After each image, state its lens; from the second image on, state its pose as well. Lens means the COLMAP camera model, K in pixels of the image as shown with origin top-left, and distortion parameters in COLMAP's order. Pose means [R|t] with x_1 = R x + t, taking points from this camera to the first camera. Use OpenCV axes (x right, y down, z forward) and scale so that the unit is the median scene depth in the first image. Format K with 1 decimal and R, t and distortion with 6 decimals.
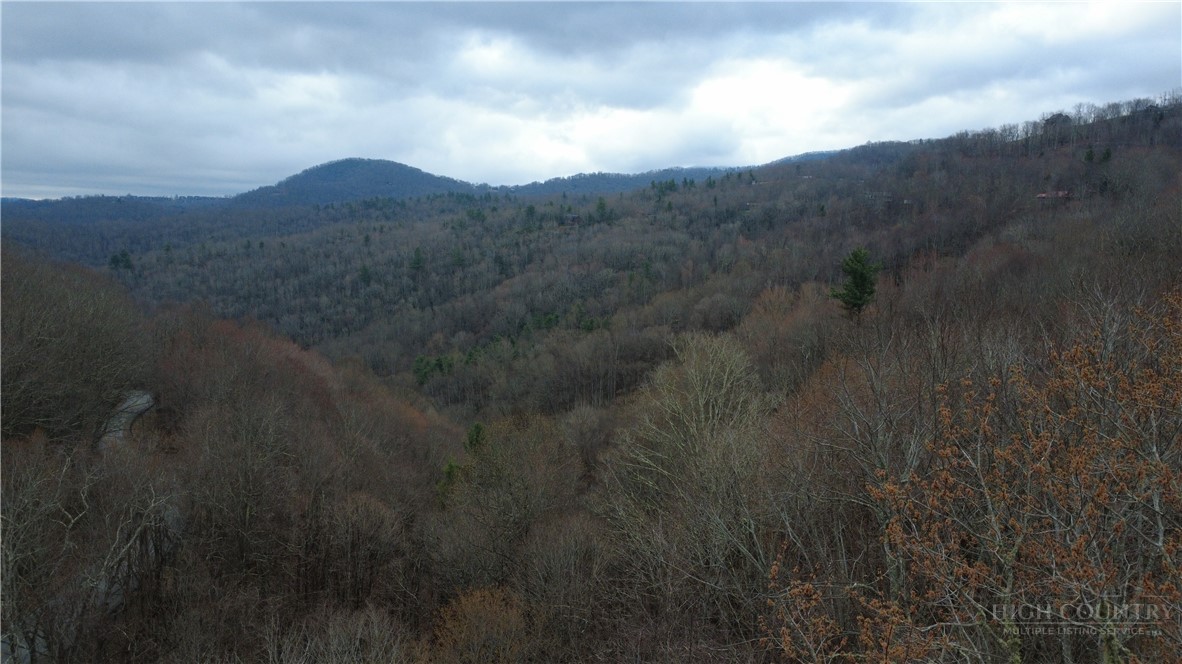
lens RADIAL K [[863.5, 0, 592.0], [0, 863.5, 331.7], [0, 0, 1]] dist [-0.000197, -0.005111]
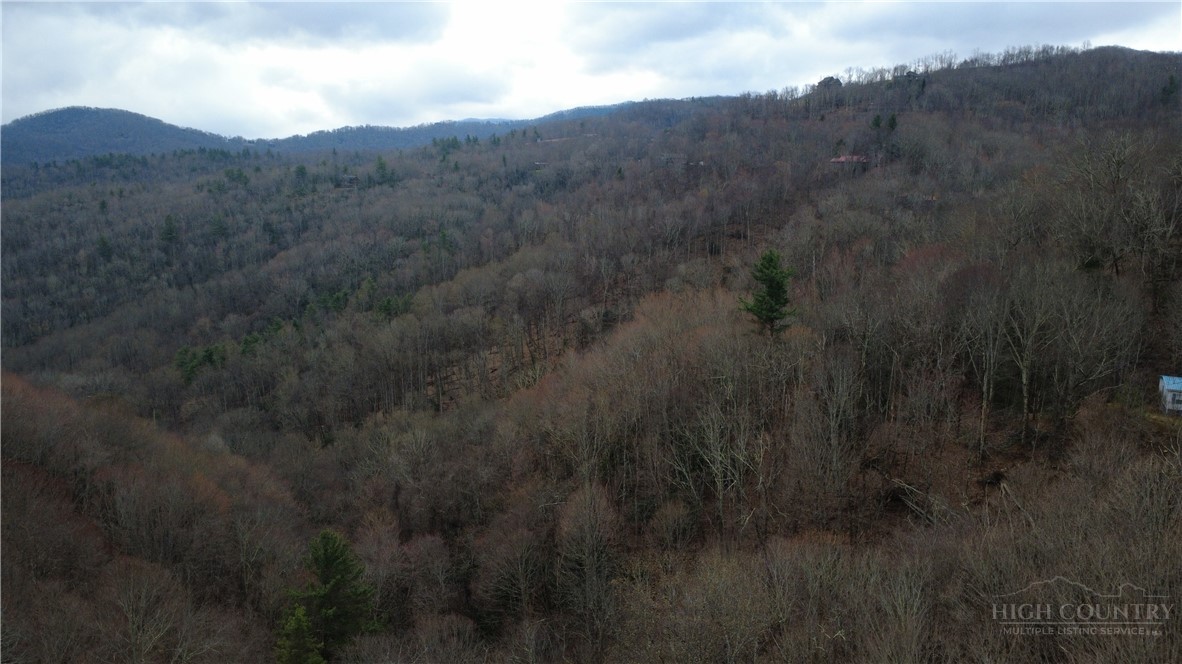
lens RADIAL K [[863.5, 0, 592.0], [0, 863.5, 331.7], [0, 0, 1]] dist [-0.000197, -0.005111]
pose [[0.966357, -0.051155, 0.252065, -0.015646], [0.037845, 0.997635, 0.057376, -0.015105], [-0.254404, -0.045906, 0.966008, 0.047184]]
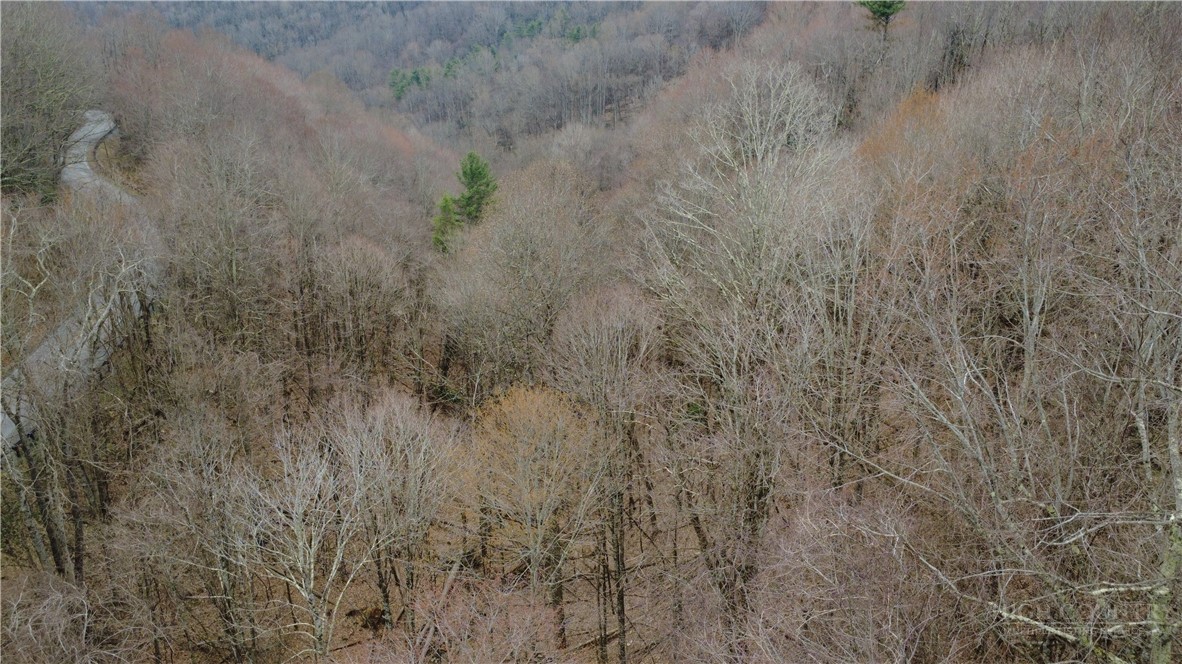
lens RADIAL K [[863.5, 0, 592.0], [0, 863.5, 331.7], [0, 0, 1]] dist [-0.000197, -0.005111]
pose [[0.999778, -0.007451, 0.019692, -0.003826], [0.000725, 0.946916, 0.321480, -0.001477], [-0.021042, -0.321395, 0.946711, 0.010269]]
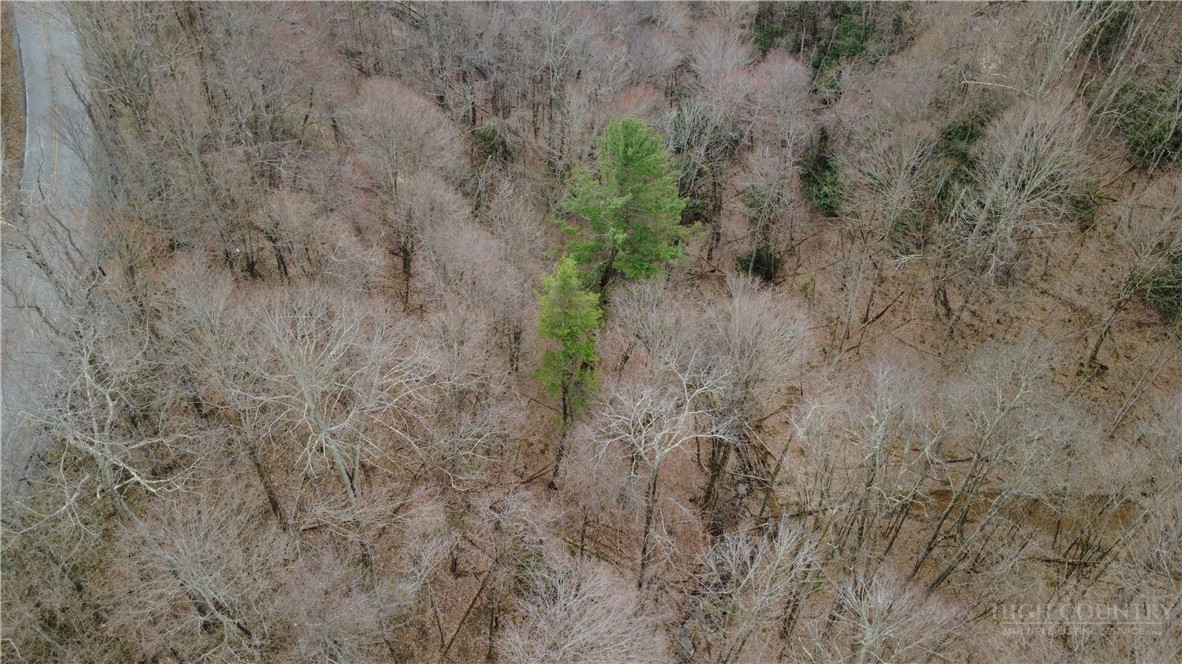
lens RADIAL K [[863.5, 0, 592.0], [0, 863.5, 331.7], [0, 0, 1]] dist [-0.000197, -0.005111]
pose [[0.983679, 0.134018, -0.120060, -0.013686], [-0.015623, 0.728352, 0.685025, -0.022651], [0.179252, -0.671969, 0.718559, 0.099494]]
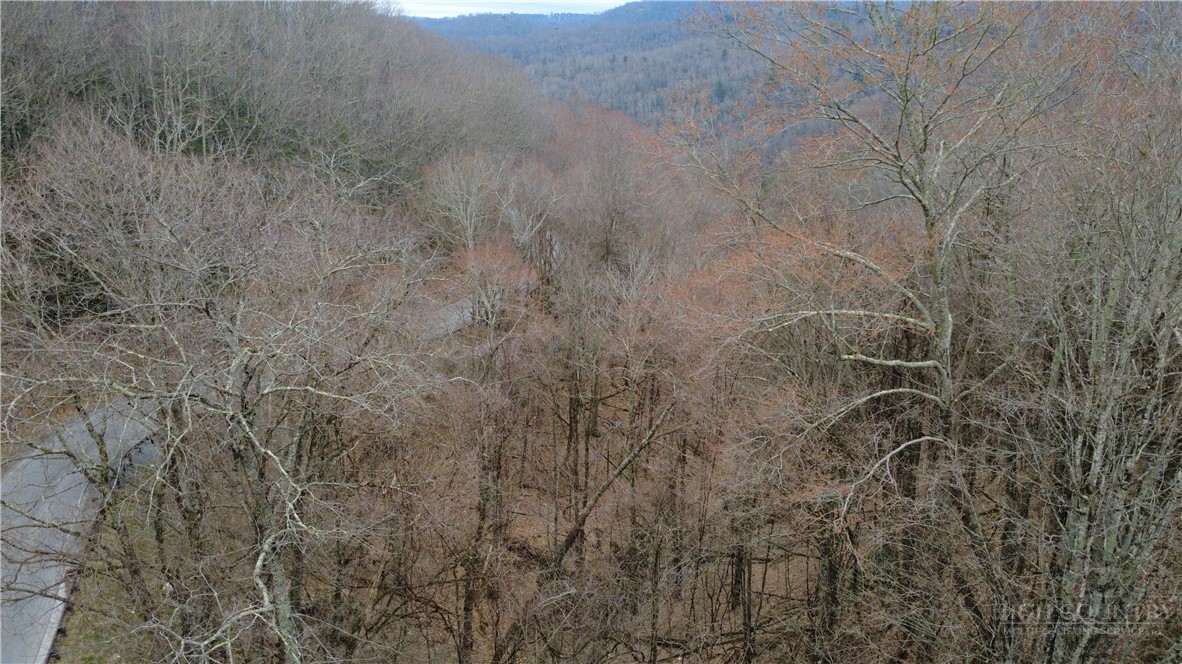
lens RADIAL K [[863.5, 0, 592.0], [0, 863.5, 331.7], [0, 0, 1]] dist [-0.000197, -0.005111]
pose [[0.921189, 0.124943, -0.368511, 0.007038], [-0.049450, 0.976958, 0.207623, 0.008308], [0.385960, -0.173037, 0.906142, -0.021581]]
